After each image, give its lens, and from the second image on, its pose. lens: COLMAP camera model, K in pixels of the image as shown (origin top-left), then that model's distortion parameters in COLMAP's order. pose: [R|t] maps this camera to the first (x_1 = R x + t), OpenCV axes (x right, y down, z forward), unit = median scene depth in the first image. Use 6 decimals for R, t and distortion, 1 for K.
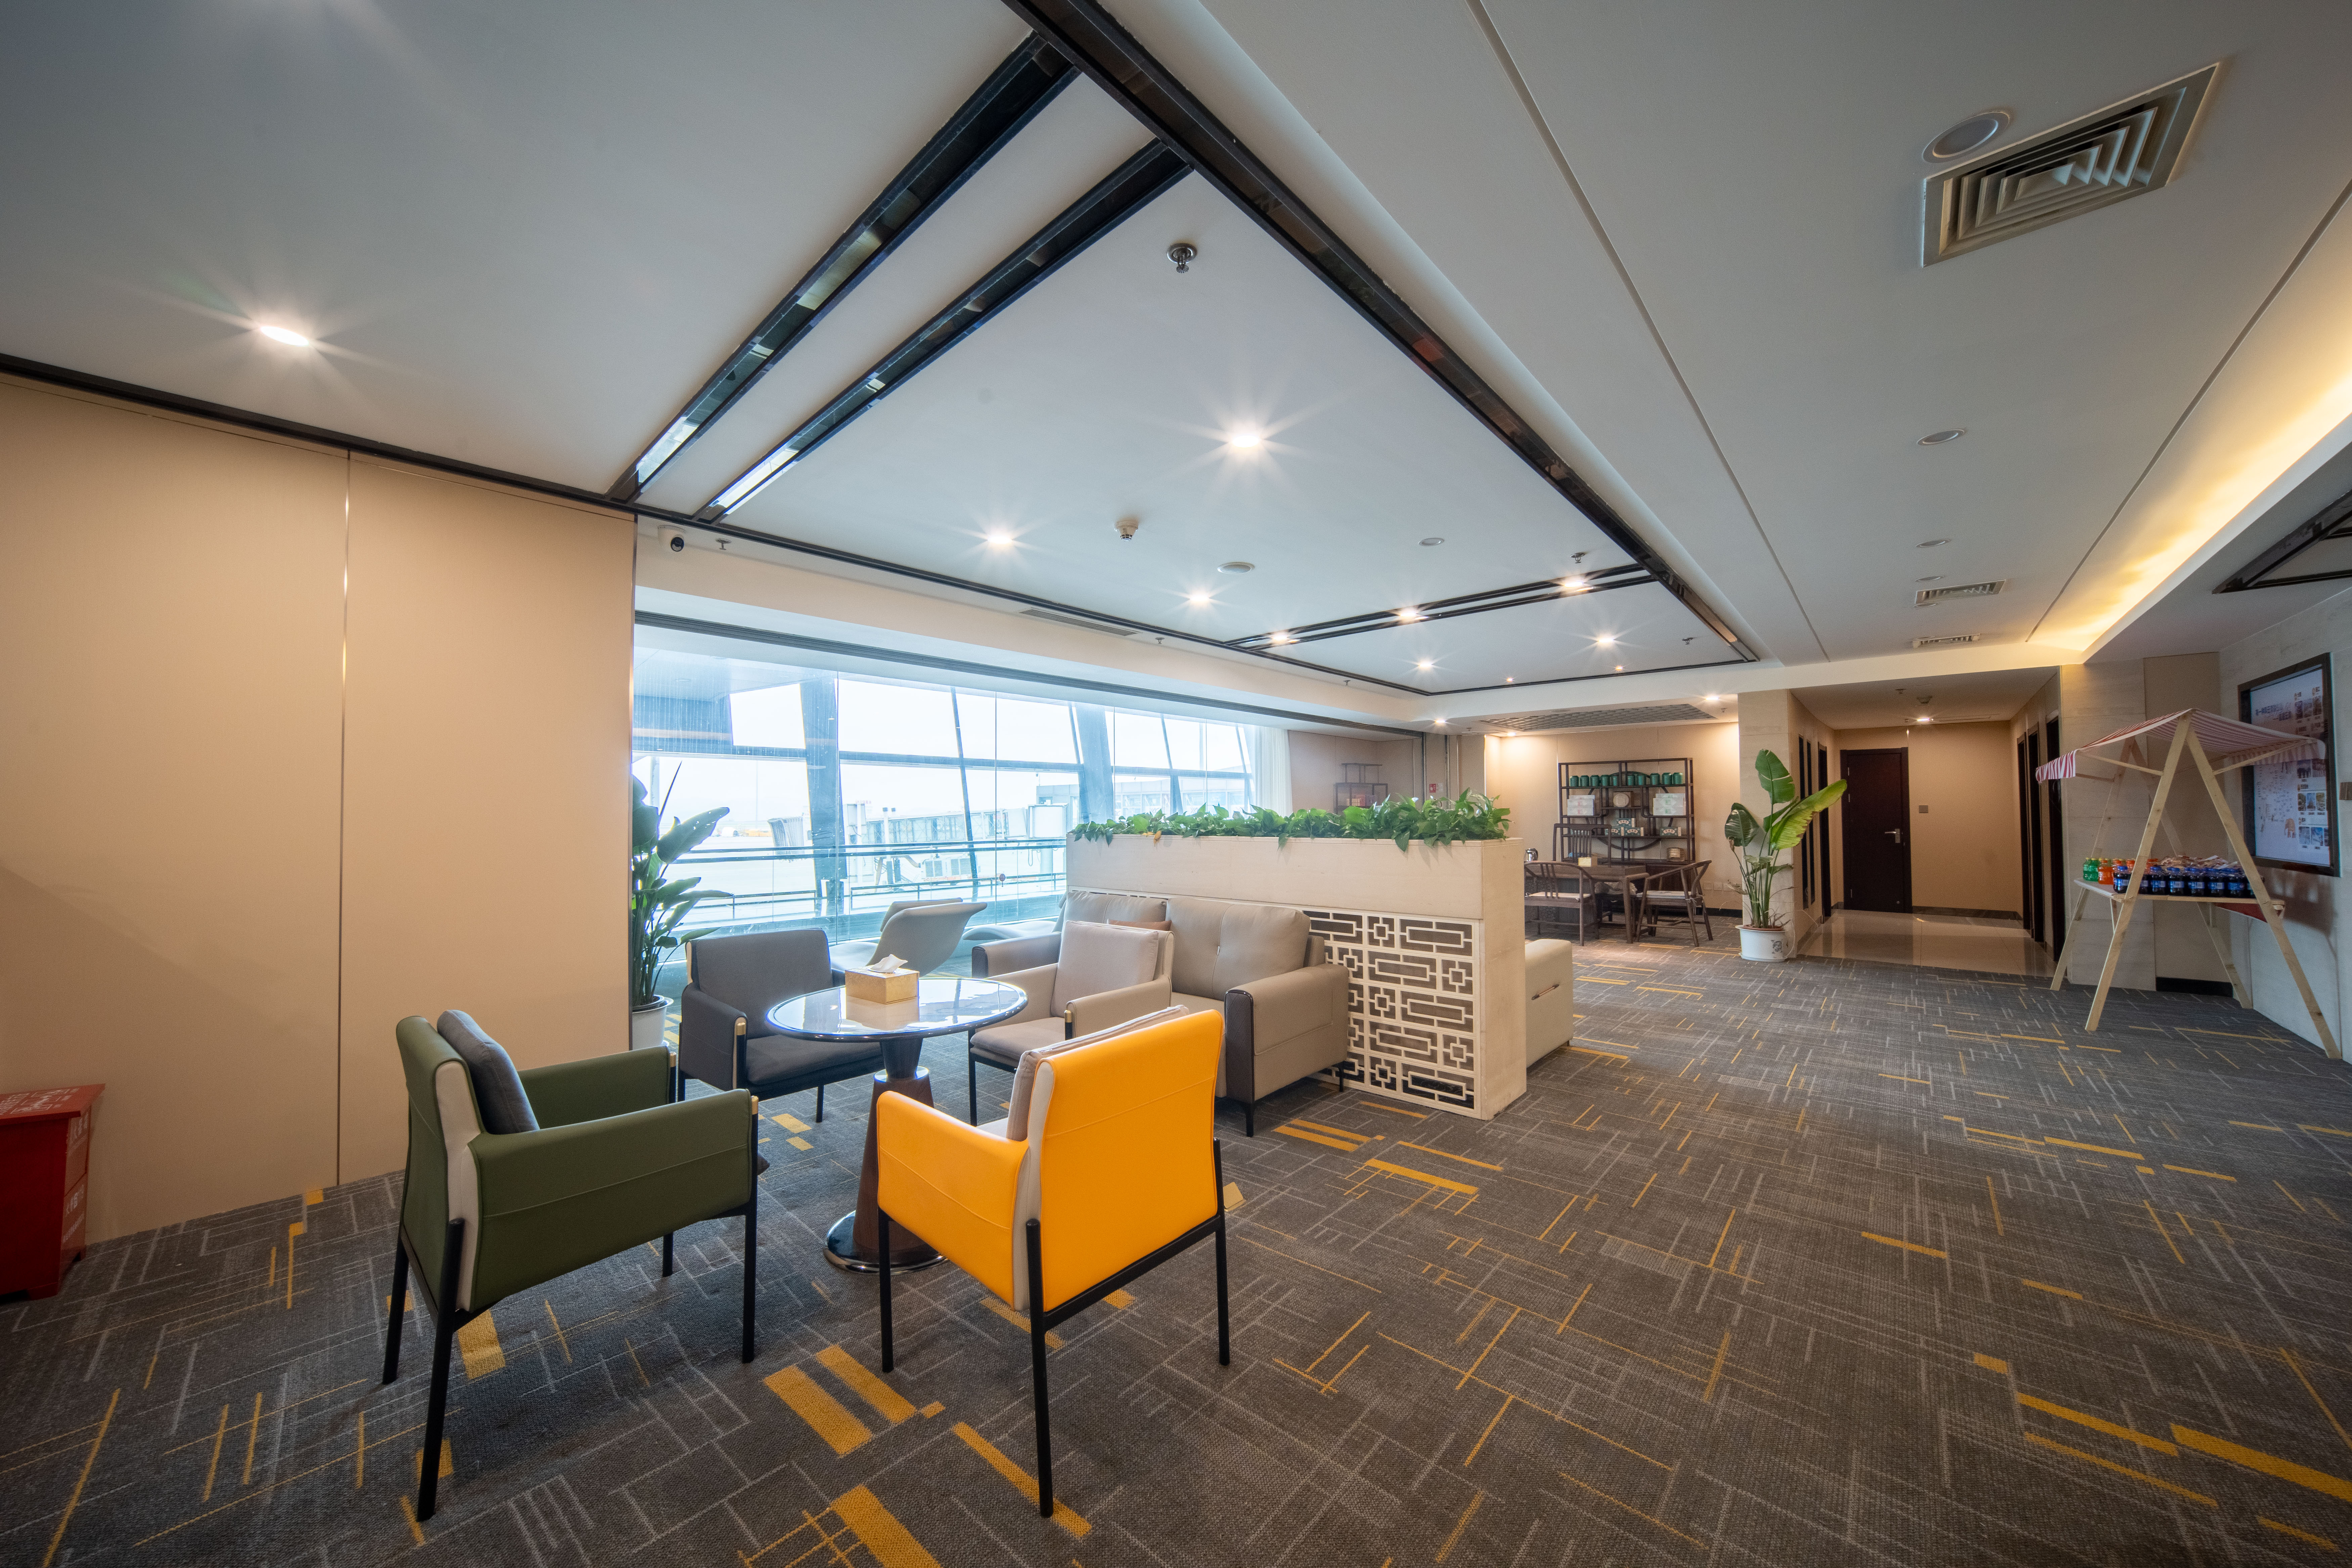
lens RADIAL K [[794.6, 0, 1183.0], [0, 794.6, 787.5], [0, 0, 1]] dist [-0.000668, -0.000338]
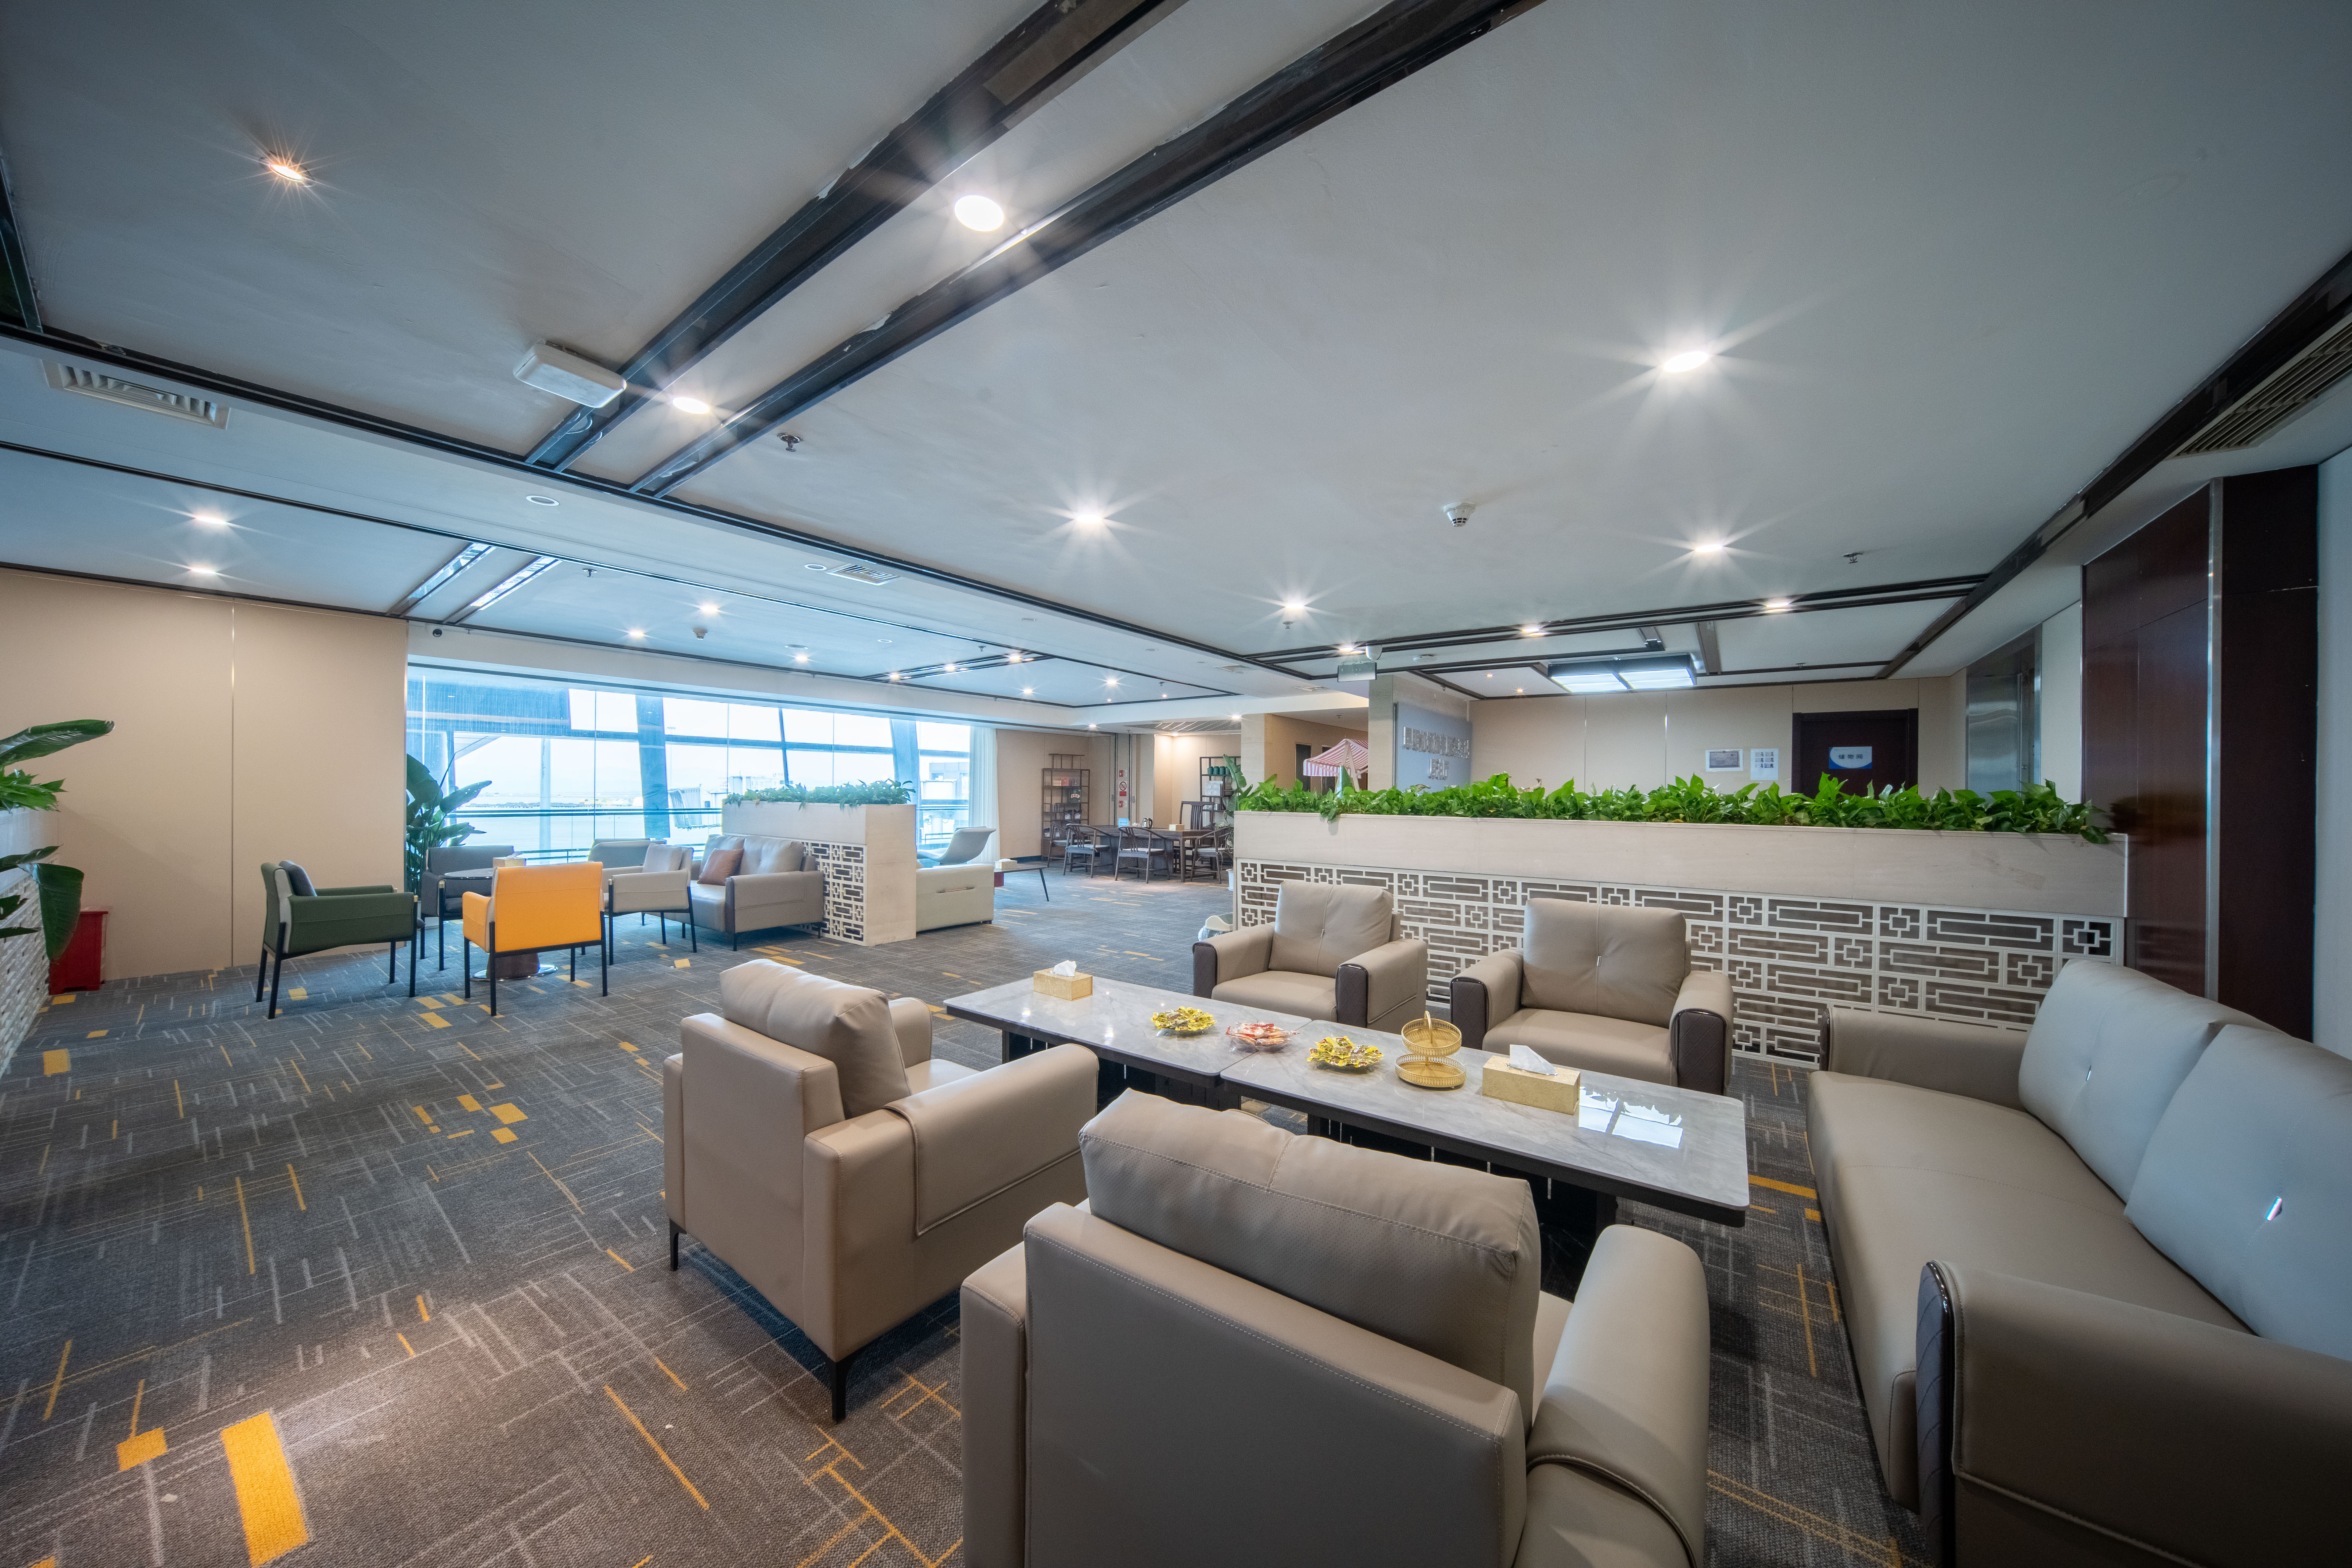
lens RADIAL K [[754.5, 0, 1152.9], [0, 754.5, 784.1], [0, 0, 1]] dist [0.000848, 0.000077]
pose [[0.997356, 0.016867, 0.070686, 0.653335], [-0.018549, 0.999559, 0.023203, -0.027461], [-0.070263, -0.024452, 0.997229, -0.625401]]
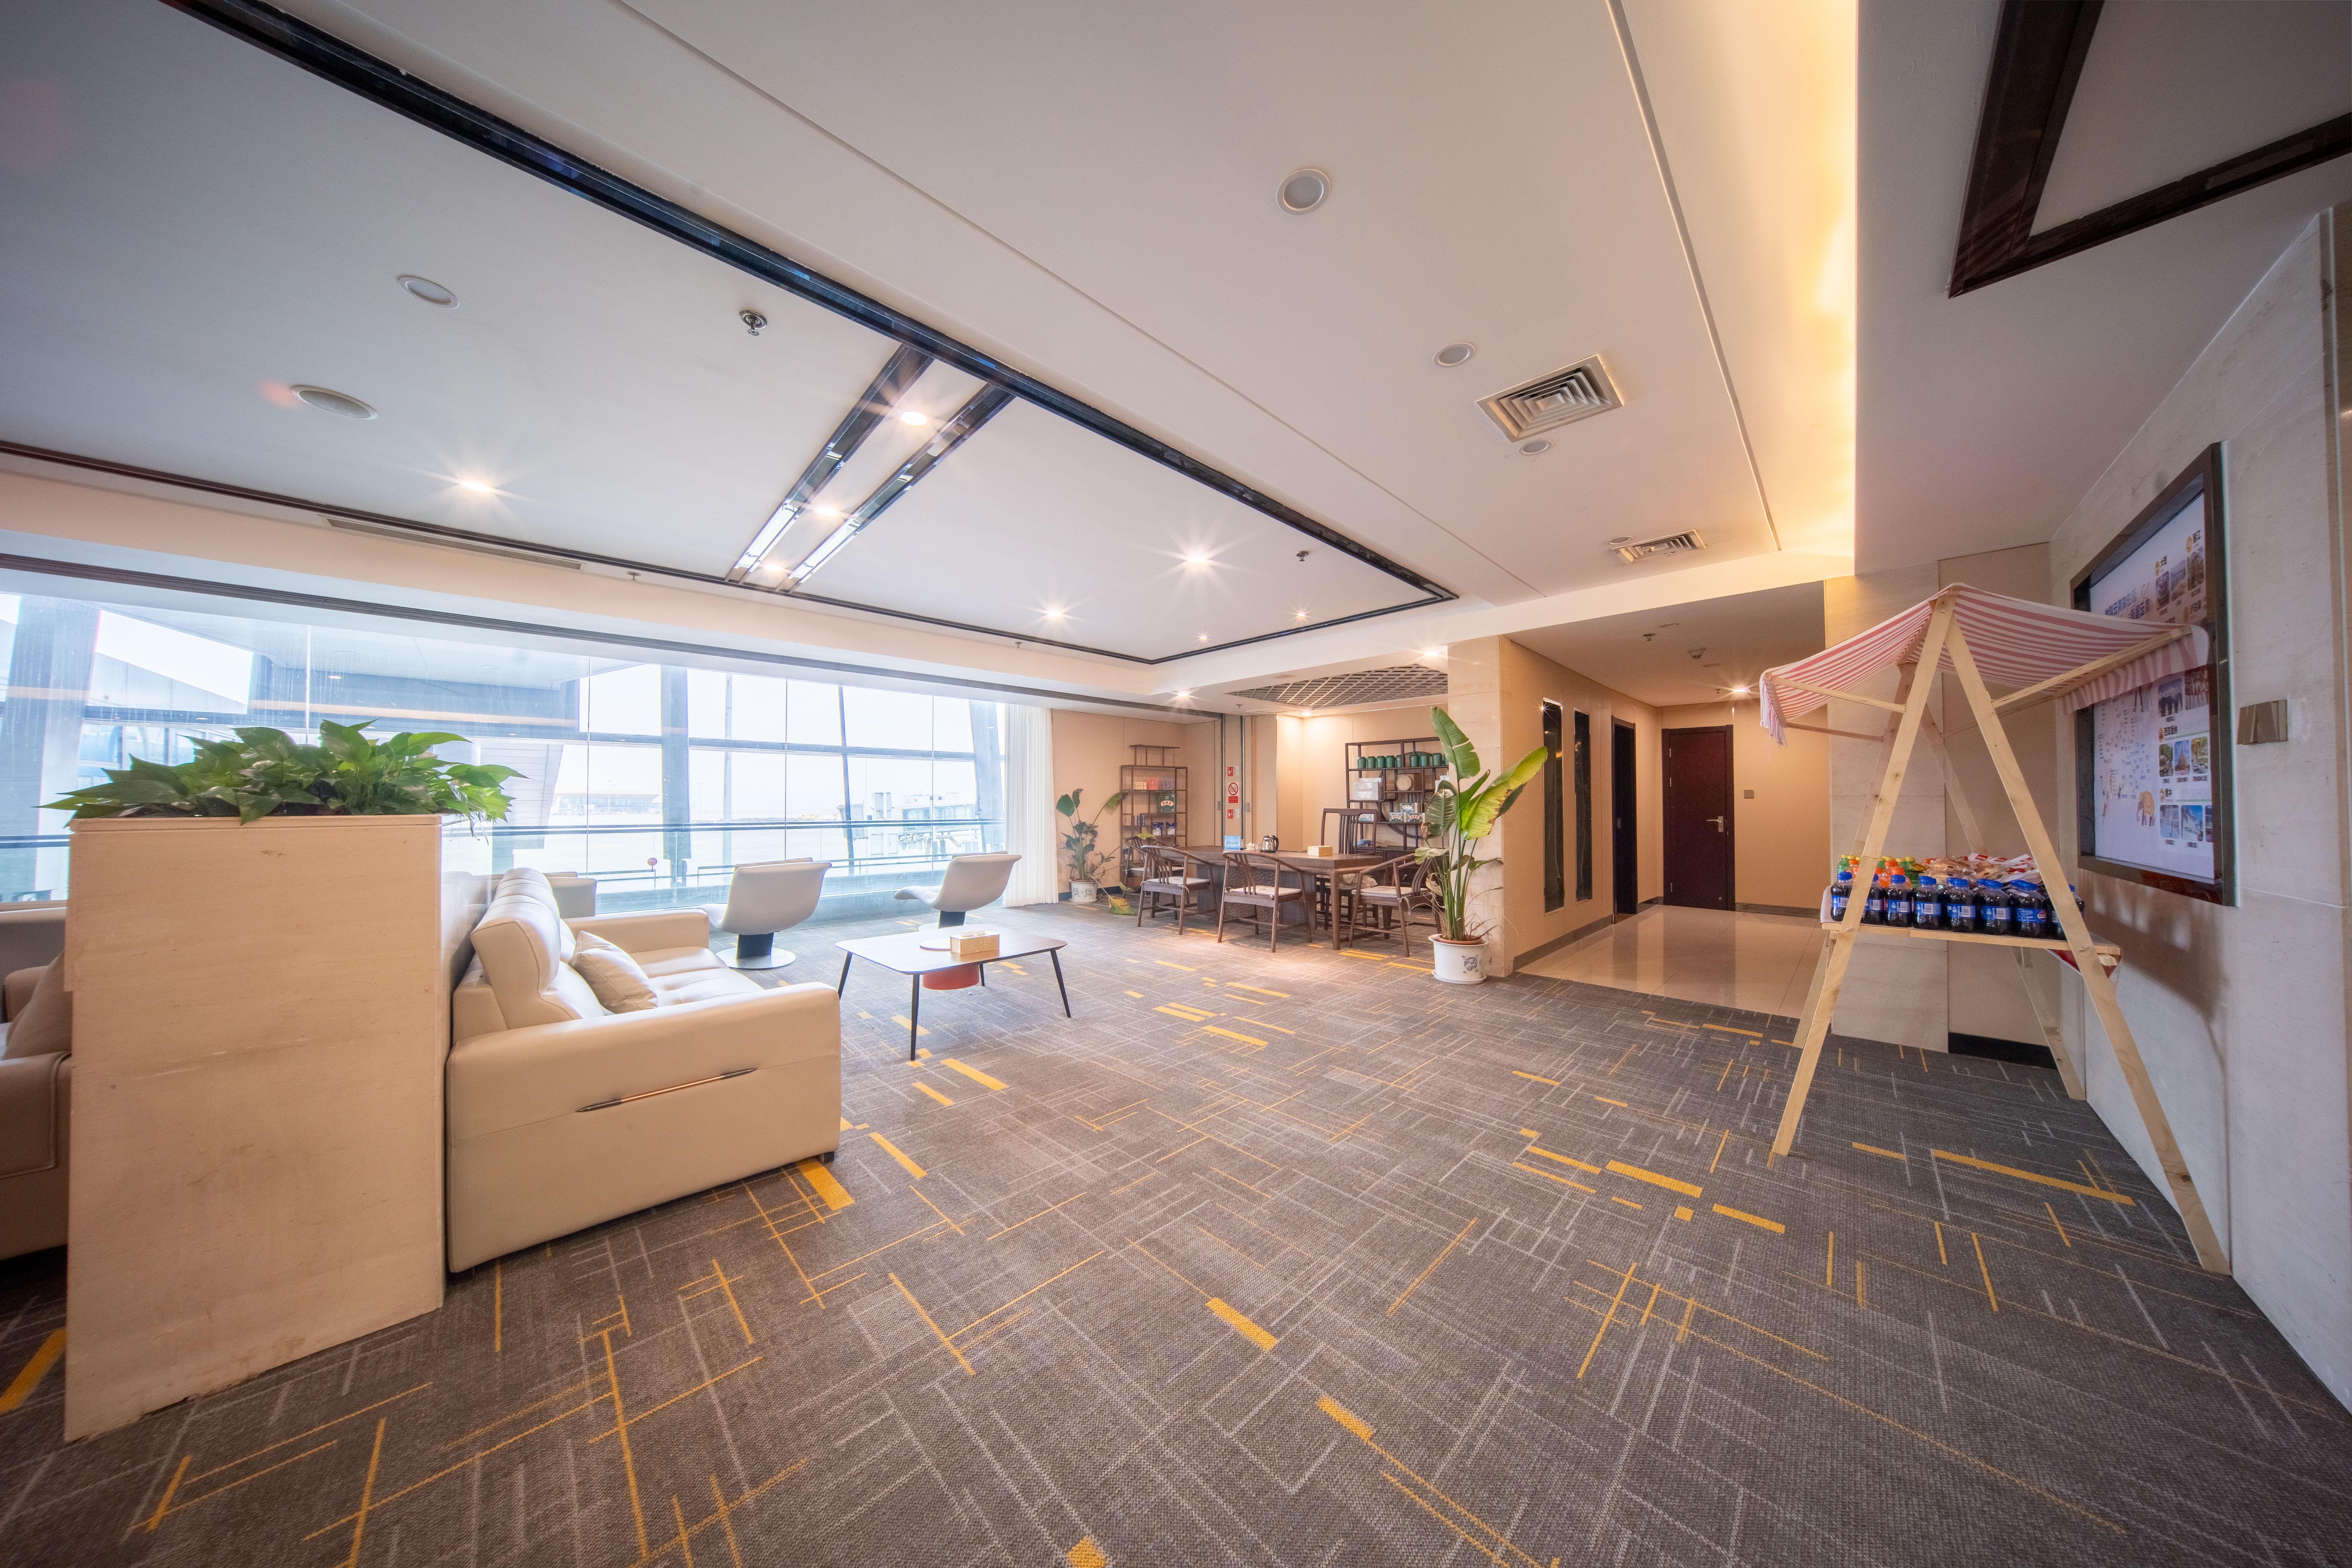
lens RADIAL K [[655.4, 0, 1169.9], [0, 655.4, 790.3], [0, 0, 1]] dist [-0.016376, 0.000347]
pose [[0.997297, 0.002535, -0.073428, 0.704324], [-0.001649, 0.999925, 0.012127, 0.032337], [0.073453, -0.011973, 0.997227, 0.479530]]
